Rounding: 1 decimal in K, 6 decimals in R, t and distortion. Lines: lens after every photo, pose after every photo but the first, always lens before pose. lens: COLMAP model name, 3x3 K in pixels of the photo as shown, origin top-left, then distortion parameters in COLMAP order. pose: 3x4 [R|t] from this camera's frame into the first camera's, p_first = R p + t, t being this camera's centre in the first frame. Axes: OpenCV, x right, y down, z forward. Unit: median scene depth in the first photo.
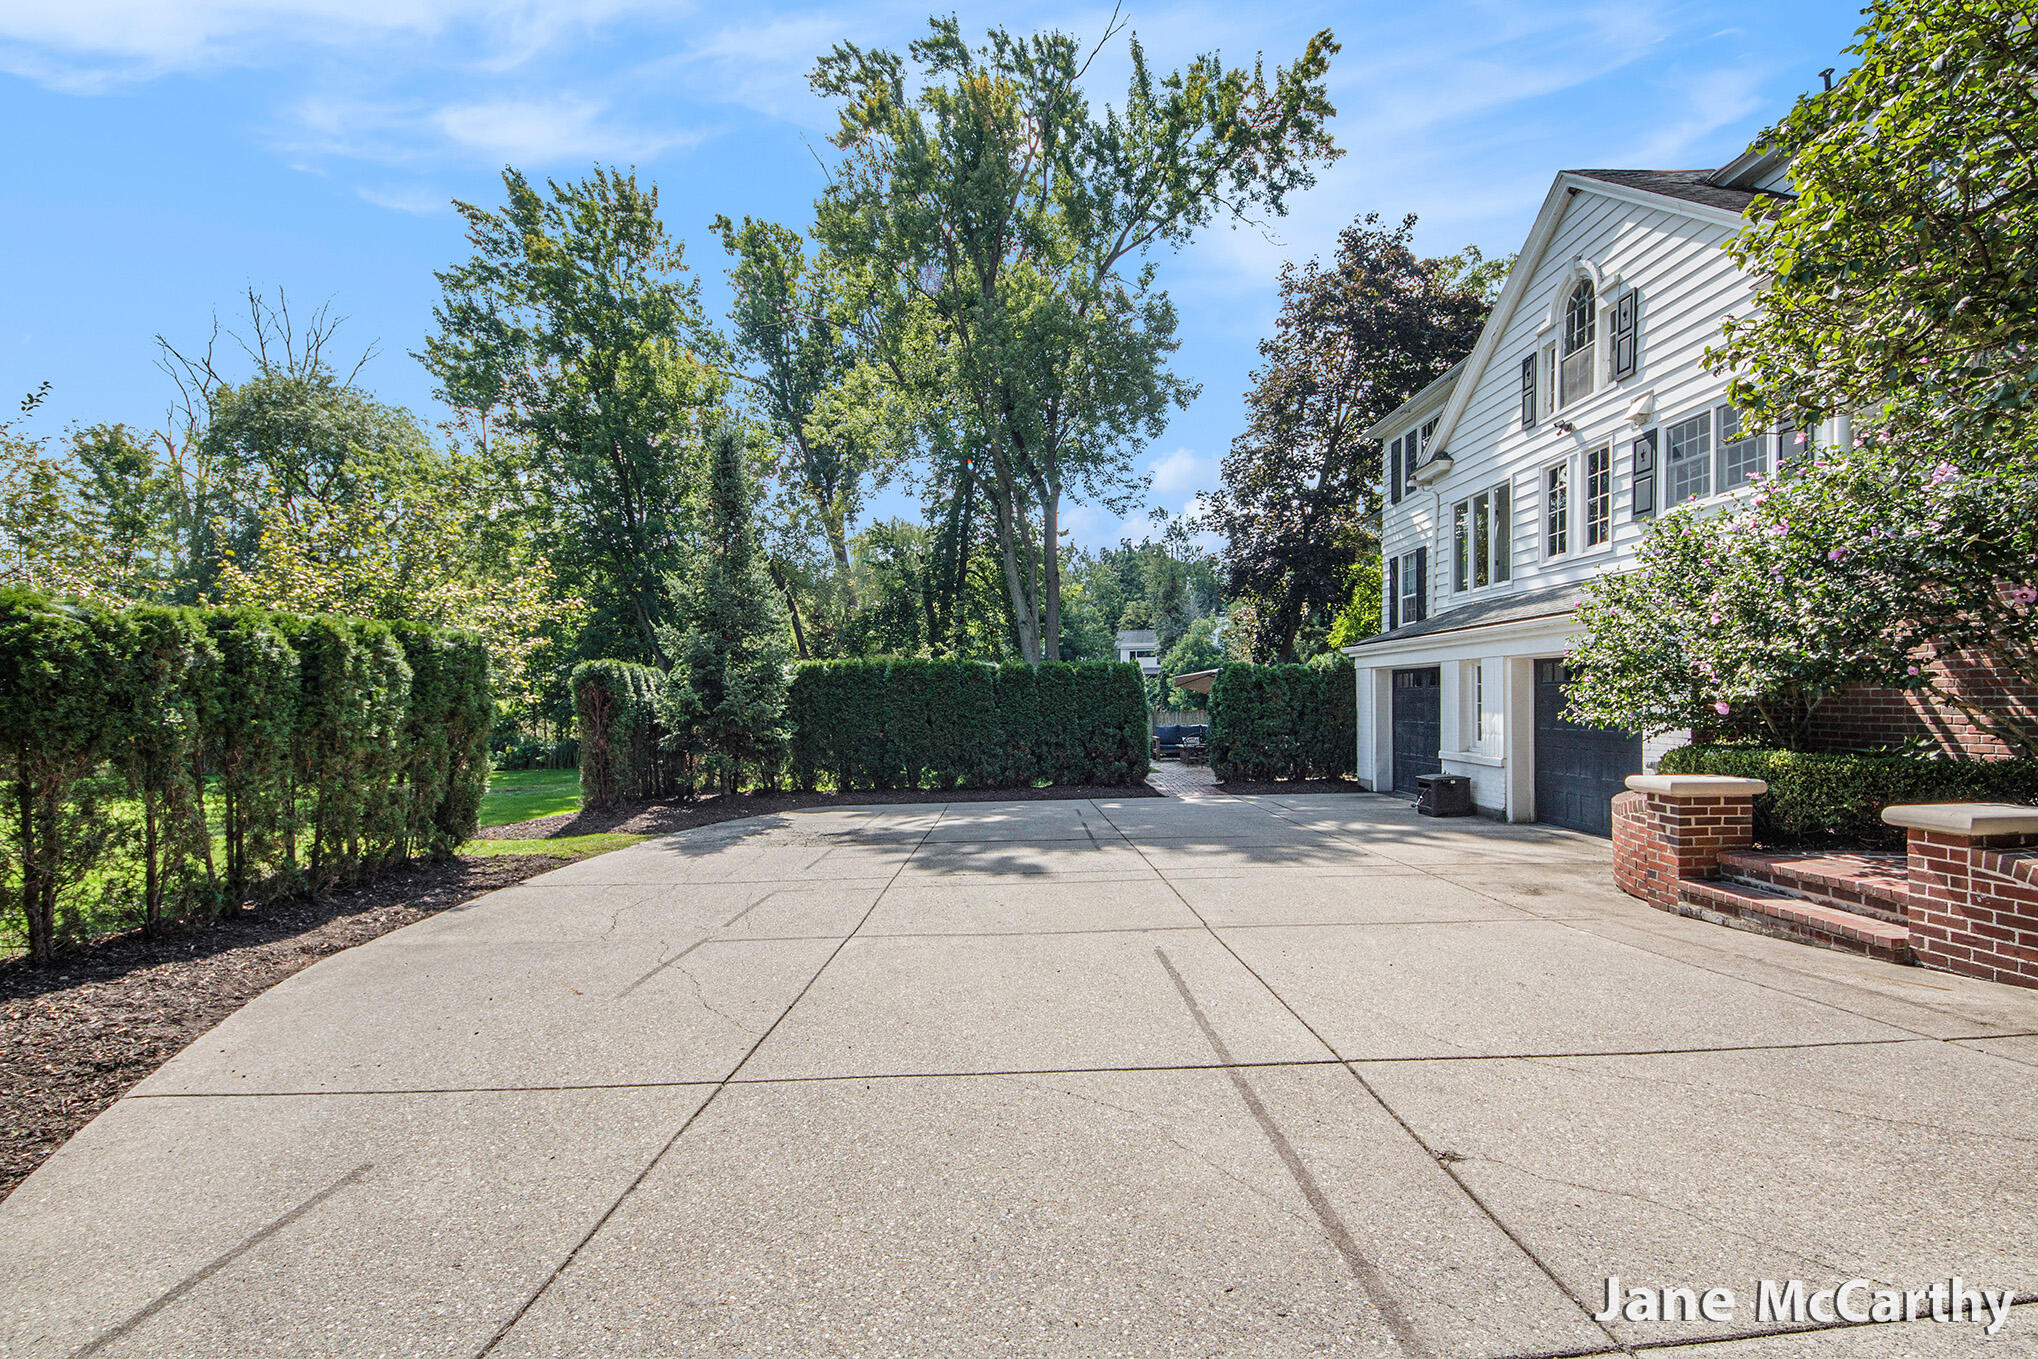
lens RADIAL K [[916.5, 0, 1021.3], [0, 916.5, 690.3], [0, 0, 1]] dist [0.115804, -0.065878]
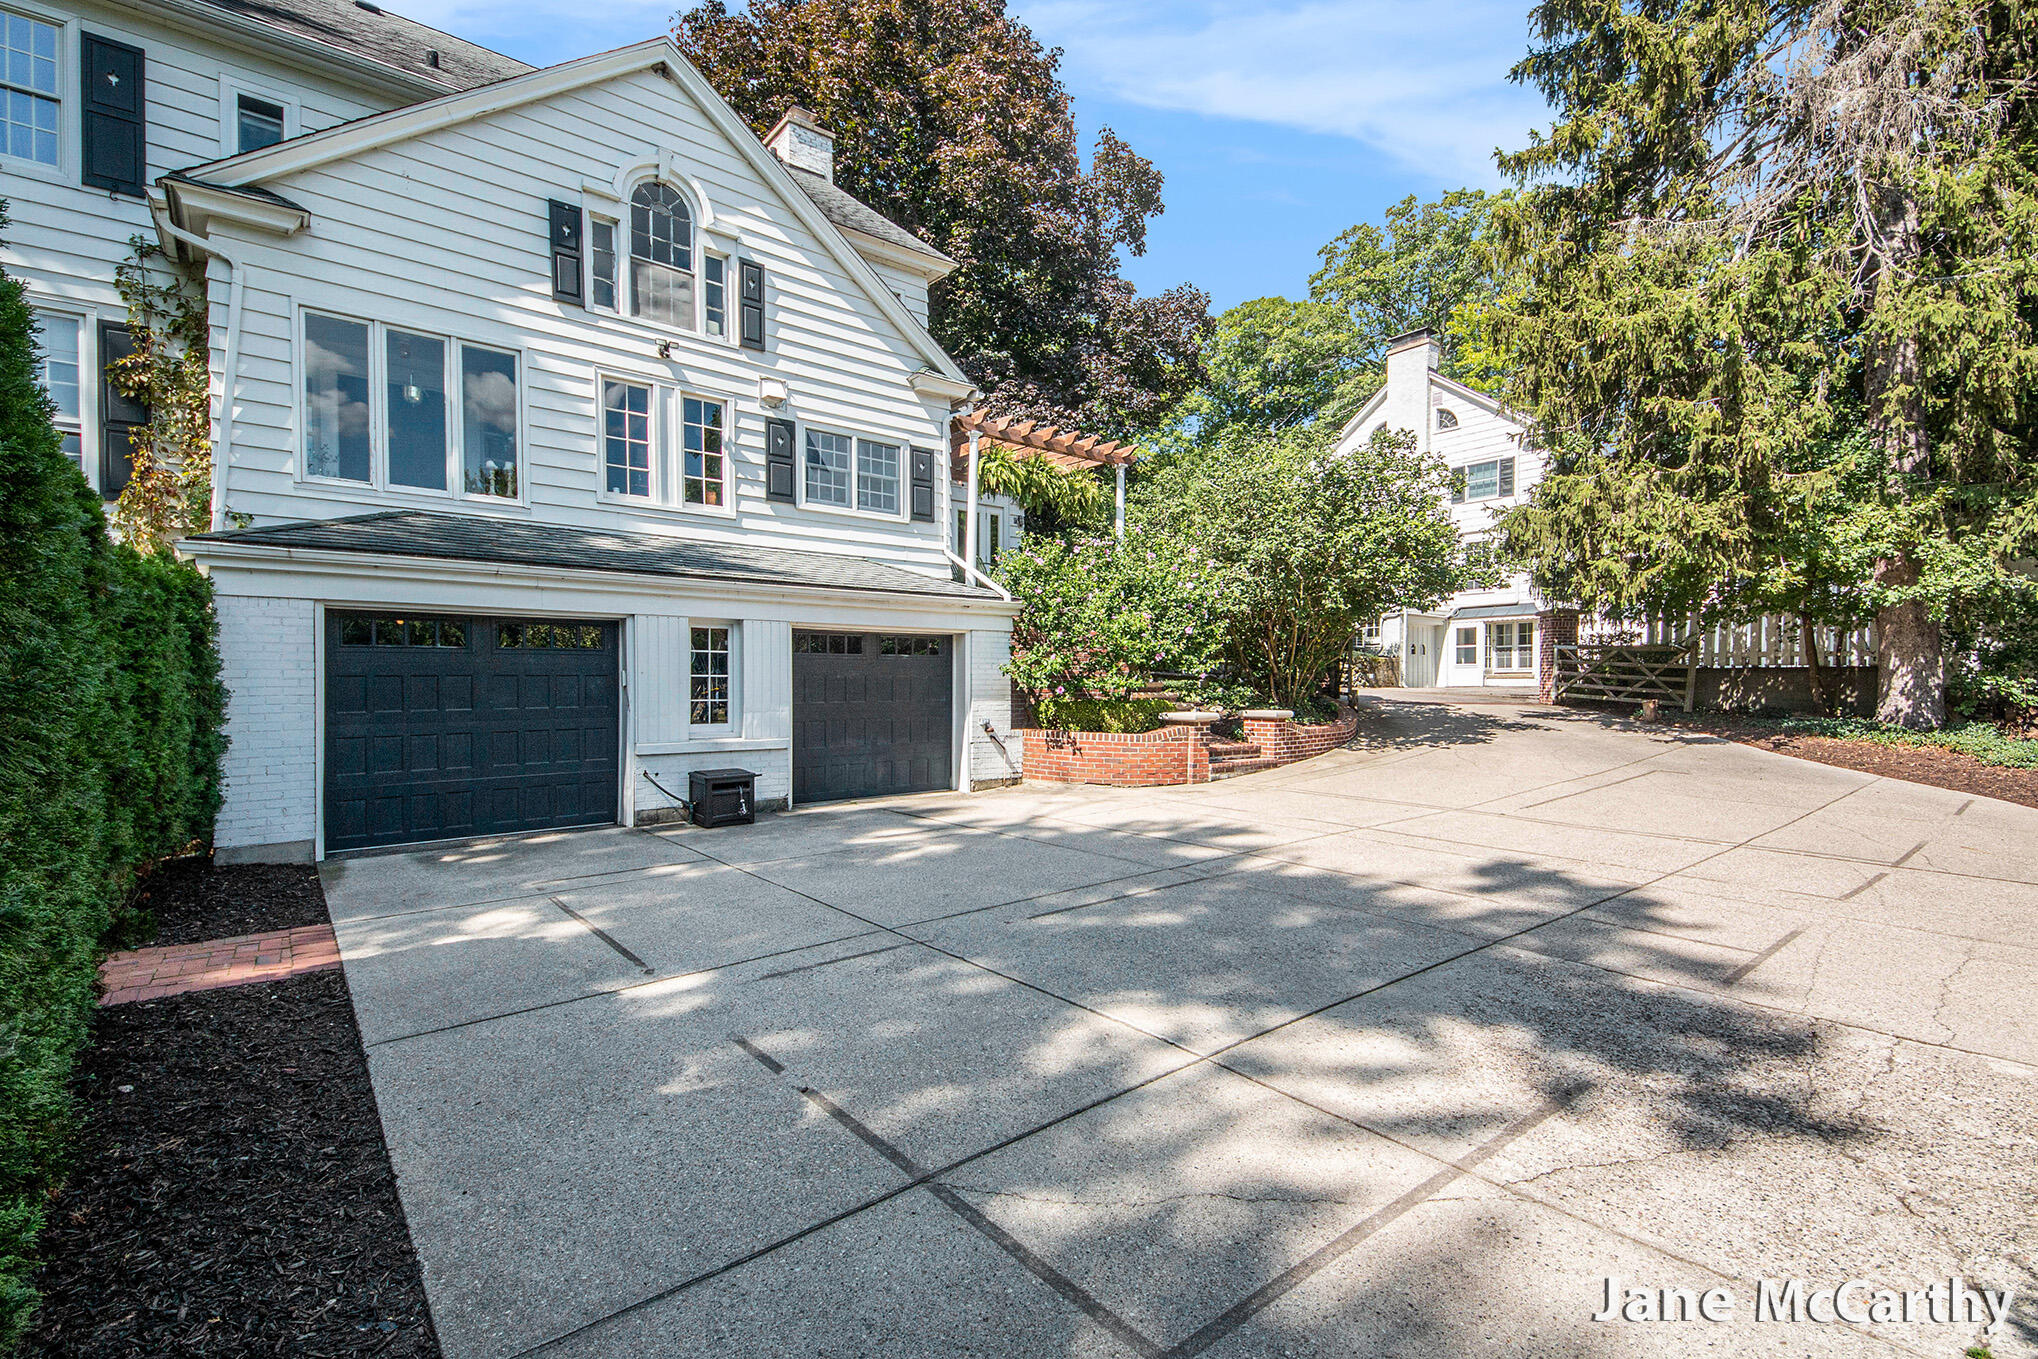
lens RADIAL K [[915.0, 0, 1016.2], [0, 915.0, 723.0], [0, 0, 1]] dist [0.034555, -0.025495]
pose [[-0.621207, -0.027056, 0.783180, -0.285311], [-0.002670, 0.999471, 0.032410, 0.028478], [-0.783642, 0.018042, -0.620950, 1.325750]]
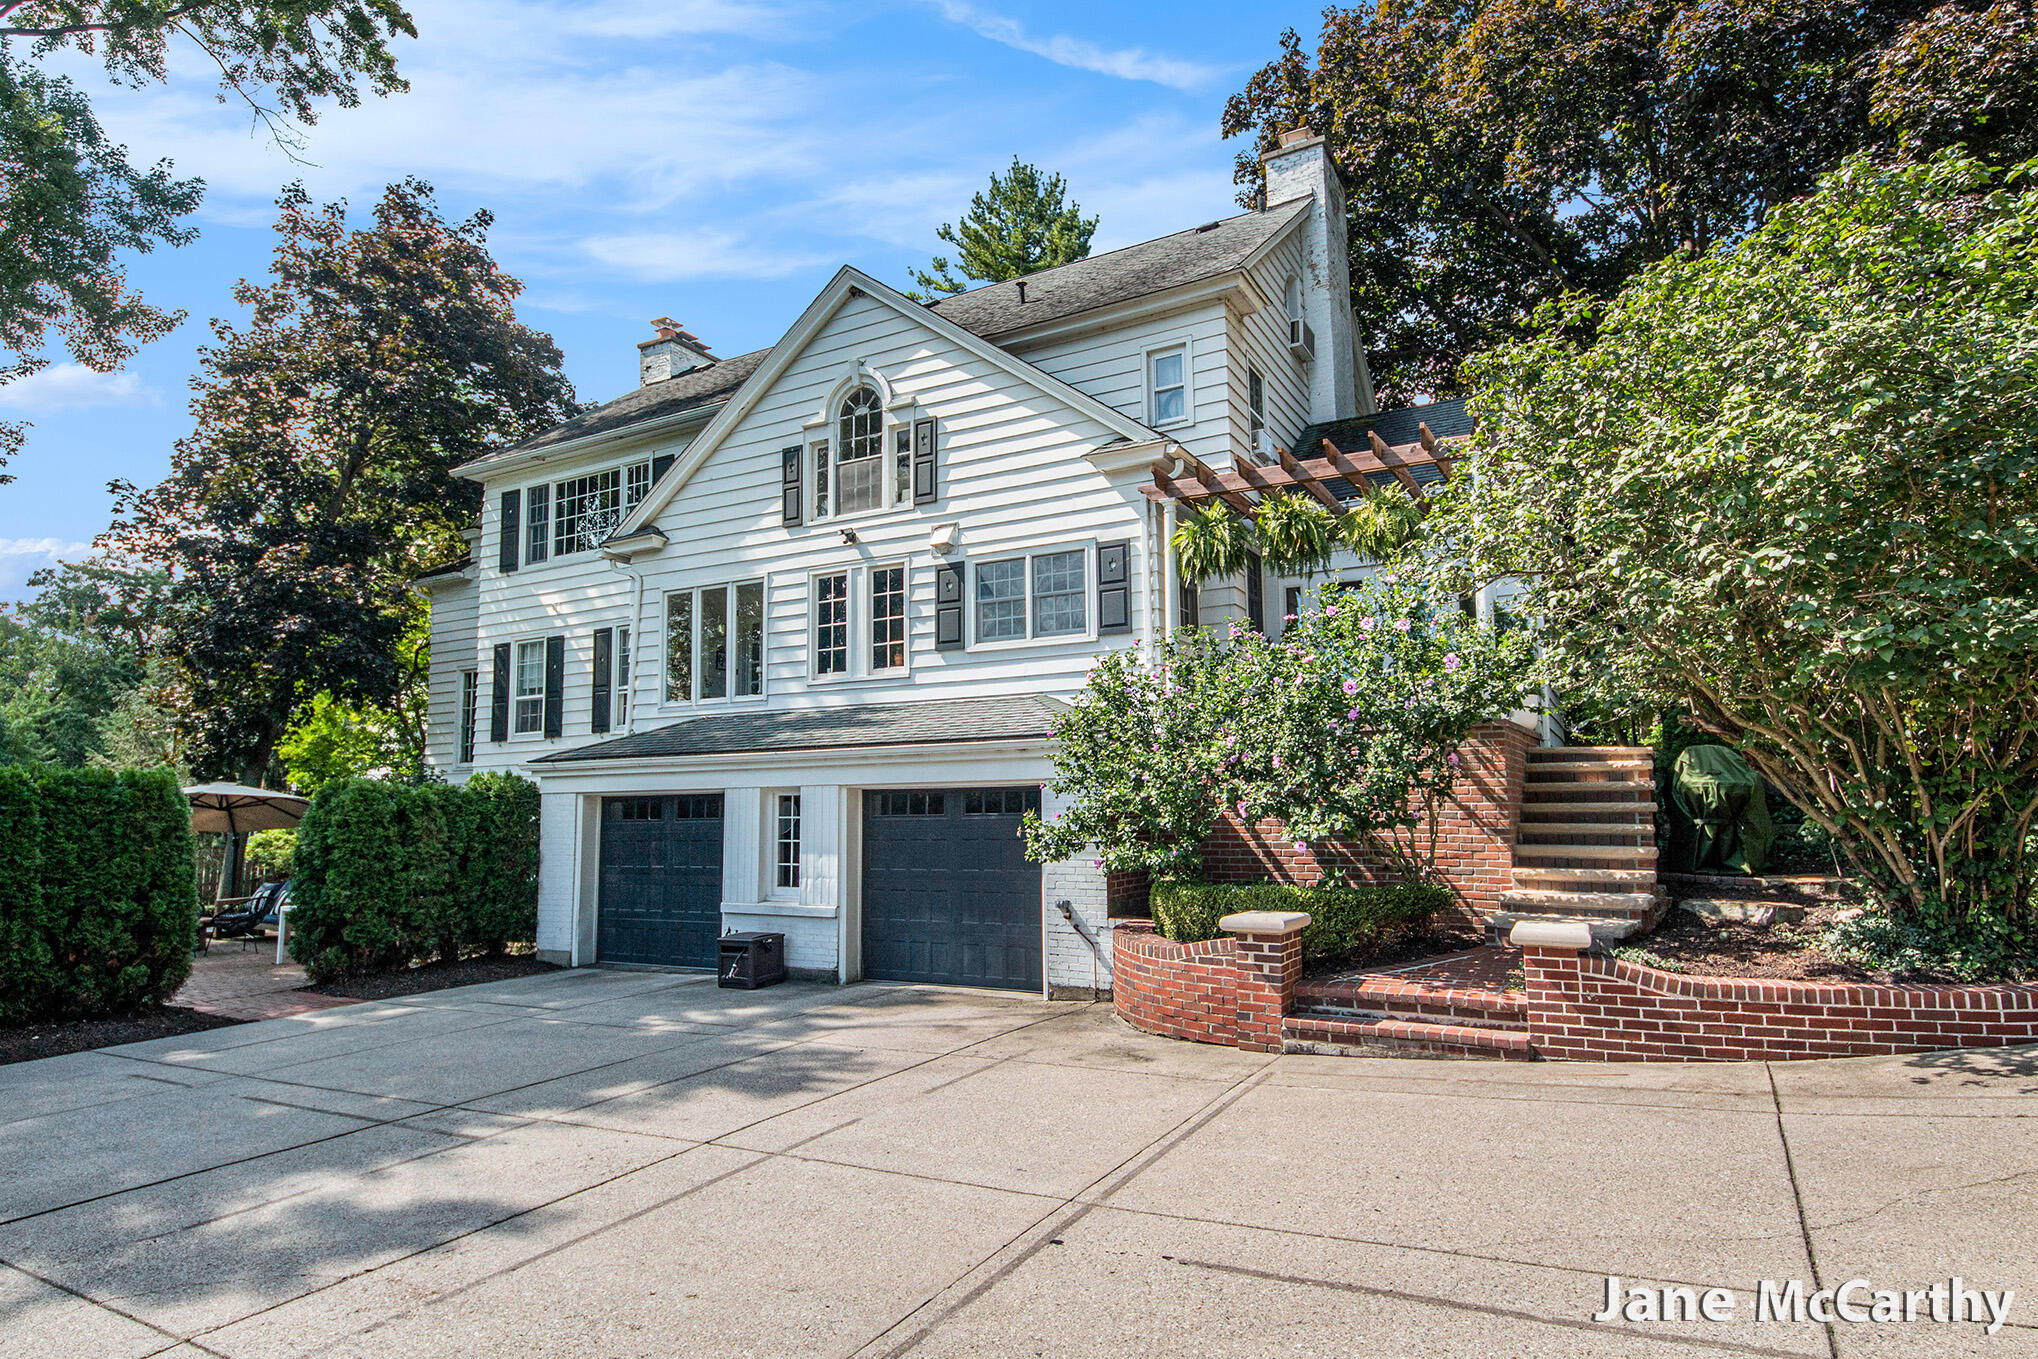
lens RADIAL K [[1130.3, 0, 1009.3], [0, 1130.3, 718.5], [0, 0, 1]] dist [0.059028, -0.050765]
pose [[0.515826, 0.080590, 0.852894, -0.277055], [-0.005174, 0.995840, -0.090968, -0.003779], [-0.856677, 0.042511, 0.514098, 0.327788]]
